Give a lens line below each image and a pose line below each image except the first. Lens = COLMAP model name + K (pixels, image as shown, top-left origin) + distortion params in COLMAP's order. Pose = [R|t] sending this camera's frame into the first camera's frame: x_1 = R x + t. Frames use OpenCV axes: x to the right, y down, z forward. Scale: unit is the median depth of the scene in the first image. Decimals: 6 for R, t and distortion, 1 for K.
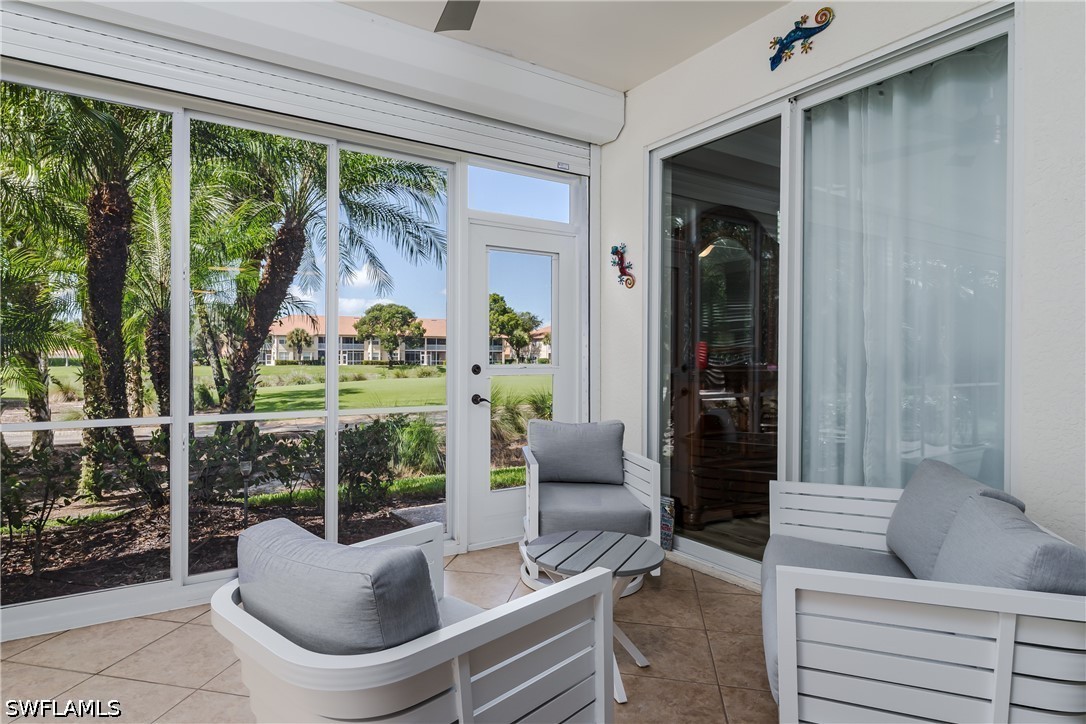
lens RADIAL K [[599.3, 0, 500.2], [0, 599.3, 355.3], [0, 0, 1]] dist [-0.004845, 0.000321]
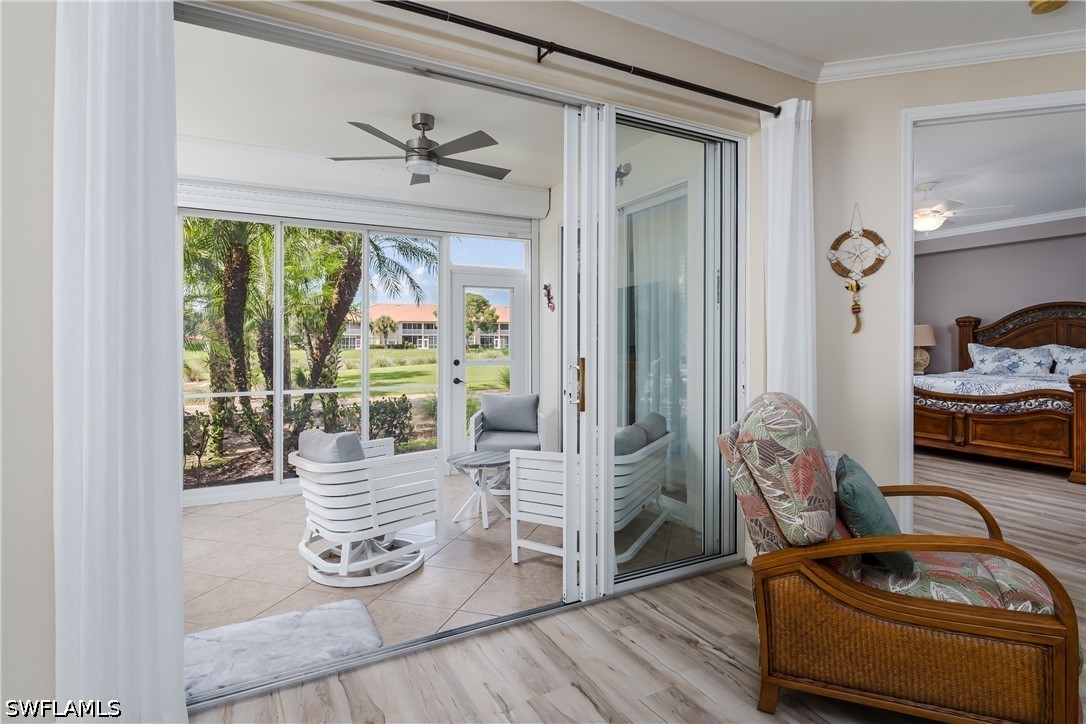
lens RADIAL K [[550.7, 0, 538.6], [0, 550.7, 338.6], [0, 0, 1]] dist [-0.001135, -0.004642]
pose [[0.998611, -0.003243, -0.052596, 0.247105], [0.003164, 0.999994, -0.001599, -0.036082], [0.052601, 0.001431, 0.998615, -0.453986]]
